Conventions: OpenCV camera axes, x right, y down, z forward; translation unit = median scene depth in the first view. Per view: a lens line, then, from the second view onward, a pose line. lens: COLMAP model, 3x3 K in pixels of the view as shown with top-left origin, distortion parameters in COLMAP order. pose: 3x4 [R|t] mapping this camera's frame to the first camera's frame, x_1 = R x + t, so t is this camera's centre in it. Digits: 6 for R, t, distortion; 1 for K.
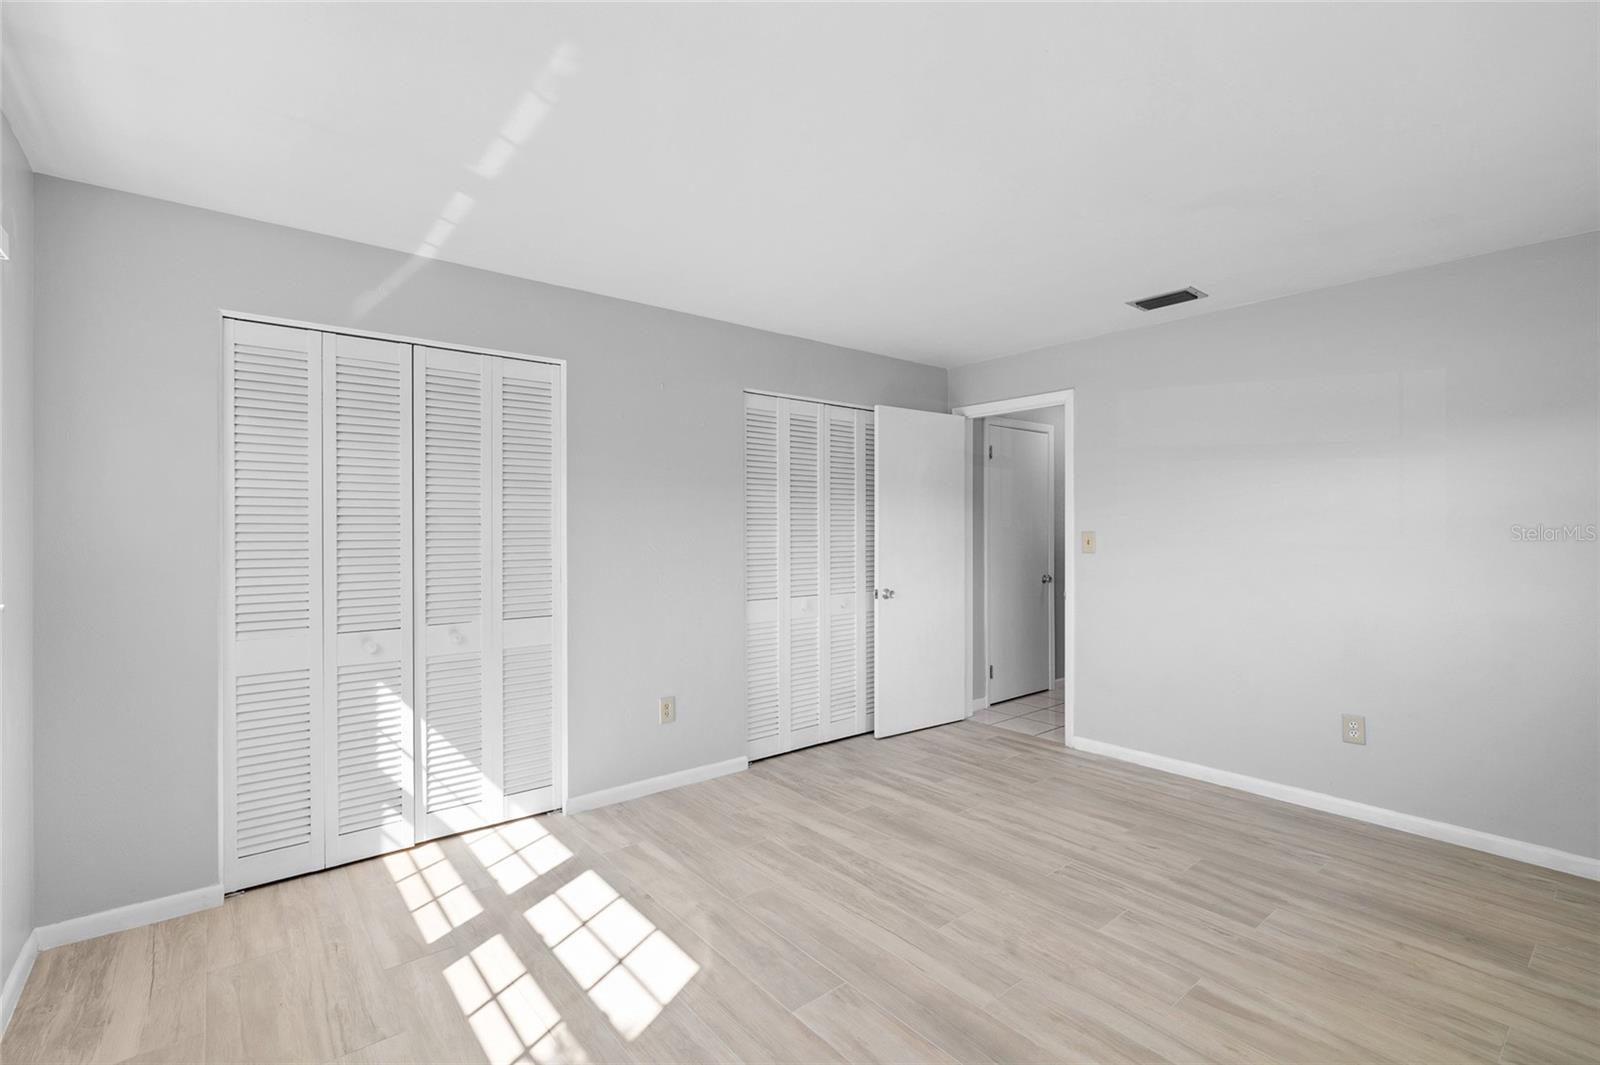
lens RADIAL K [[722.9, 0, 803.9], [0, 722.9, 535.2], [0, 0, 1]] dist [0.001279, -0.000575]
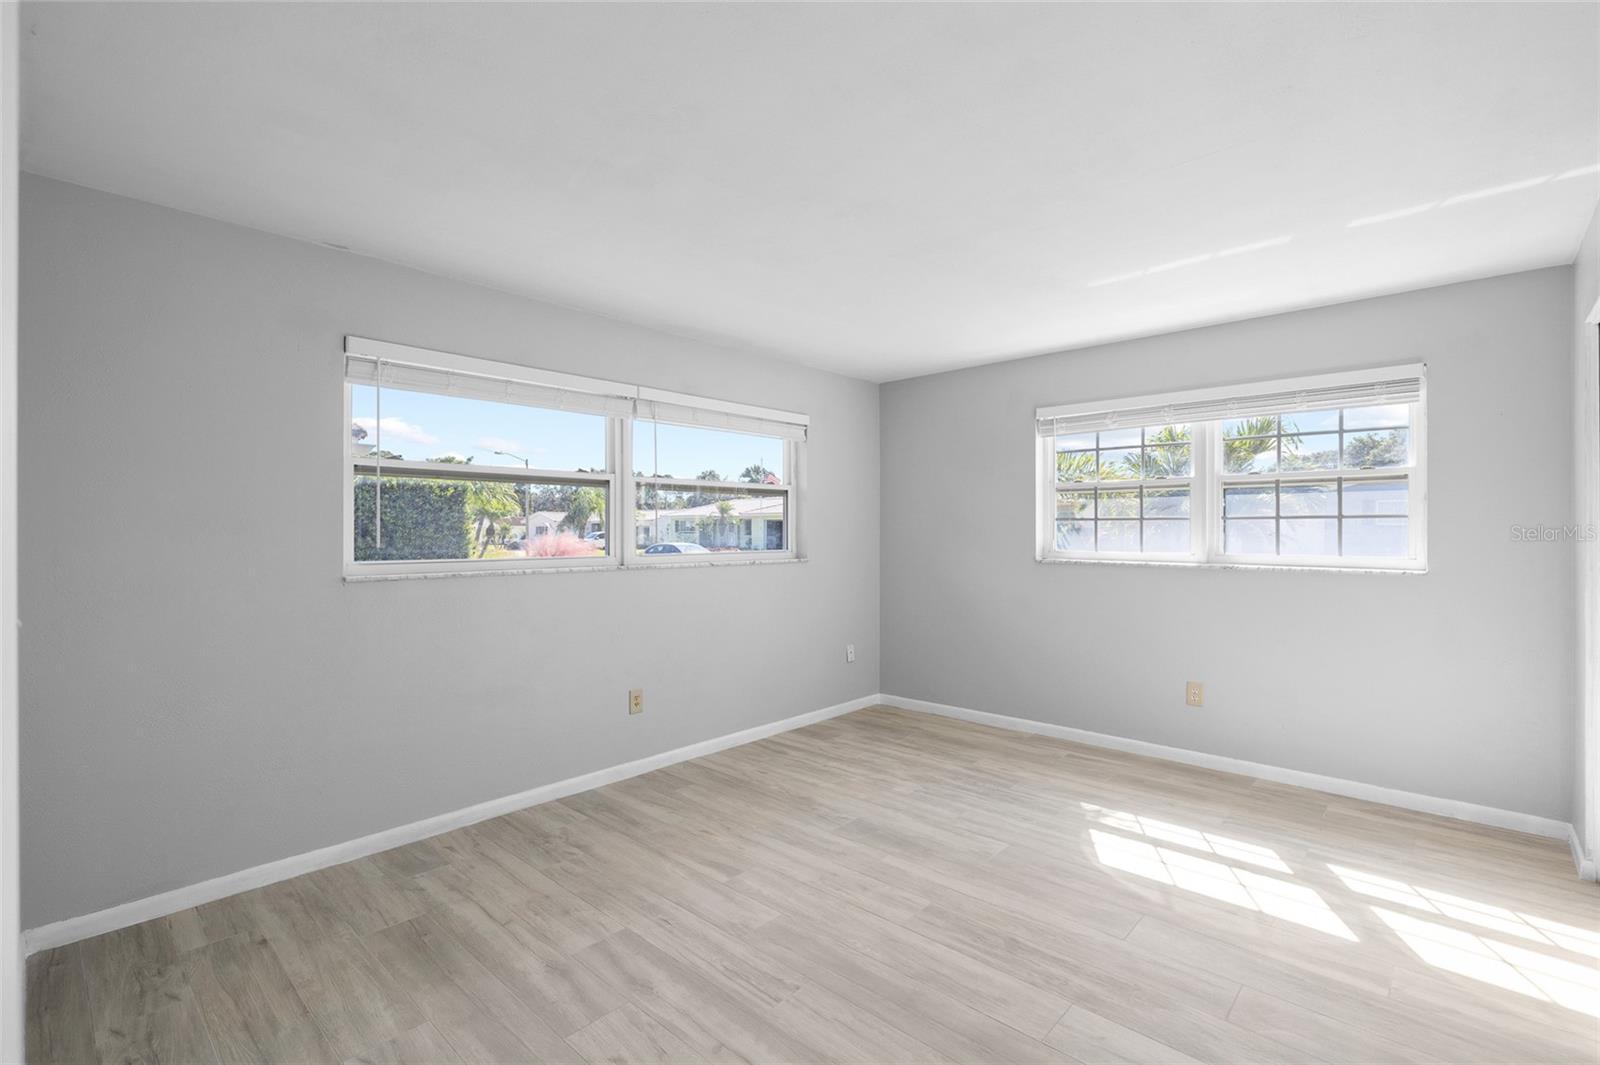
lens RADIAL K [[722.9, 0, 799.8], [0, 722.9, 532.0], [0, 0, 1]] dist [0.001279, -0.000575]
pose [[-0.991239, 0.002454, -0.132060, 0.505039], [0.001457, 0.999970, 0.007641, -0.013138], [0.132075, 0.007381, -0.991212, 1.979583]]
